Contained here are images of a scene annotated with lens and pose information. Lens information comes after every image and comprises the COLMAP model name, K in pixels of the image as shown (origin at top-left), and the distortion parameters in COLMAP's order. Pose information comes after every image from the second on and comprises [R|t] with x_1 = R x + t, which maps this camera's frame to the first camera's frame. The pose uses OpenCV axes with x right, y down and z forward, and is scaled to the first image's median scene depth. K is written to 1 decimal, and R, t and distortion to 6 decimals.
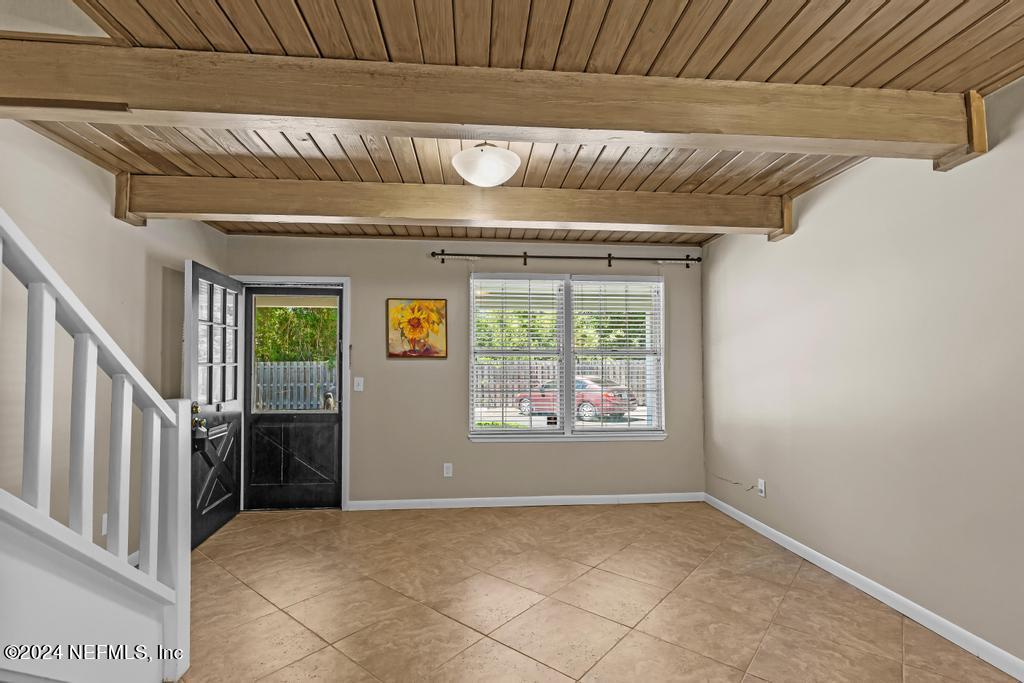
lens RADIAL K [[466.2, 0, 514.3], [0, 466.2, 355.0], [0, 0, 1]] dist [0.006295, -0.000103]
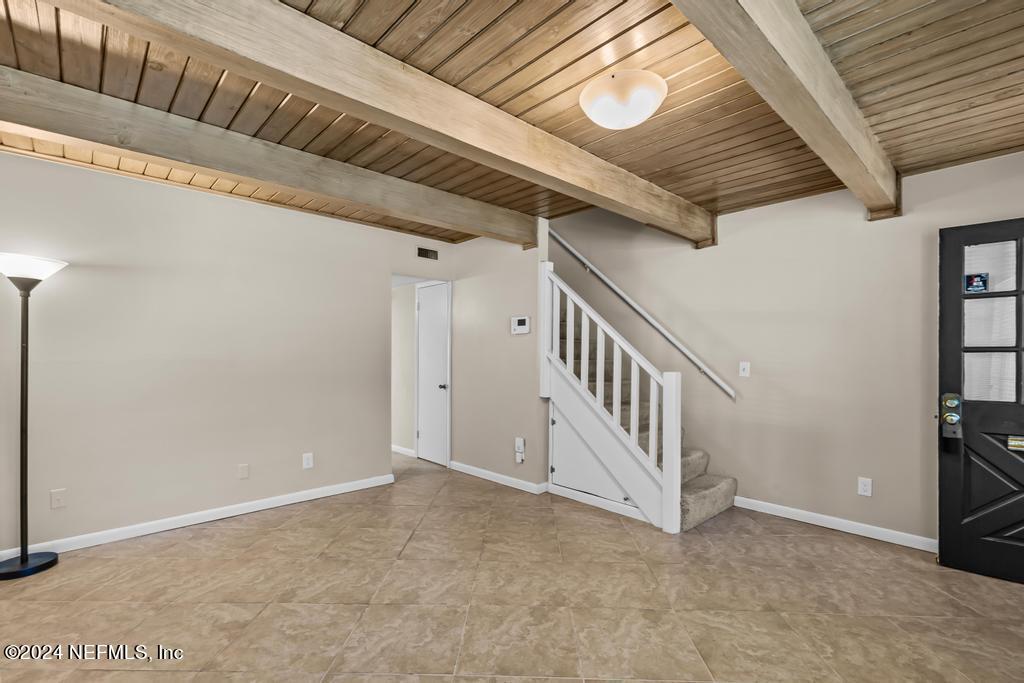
lens RADIAL K [[466.2, 0, 514.3], [0, 466.2, 355.0], [0, 0, 1]] dist [0.006295, -0.000103]
pose [[-0.785970, -0.002996, -0.618257, 0.390117], [0.012637, 0.999702, -0.020909, 0.031945], [0.618135, -0.024247, -0.785698, 0.995999]]
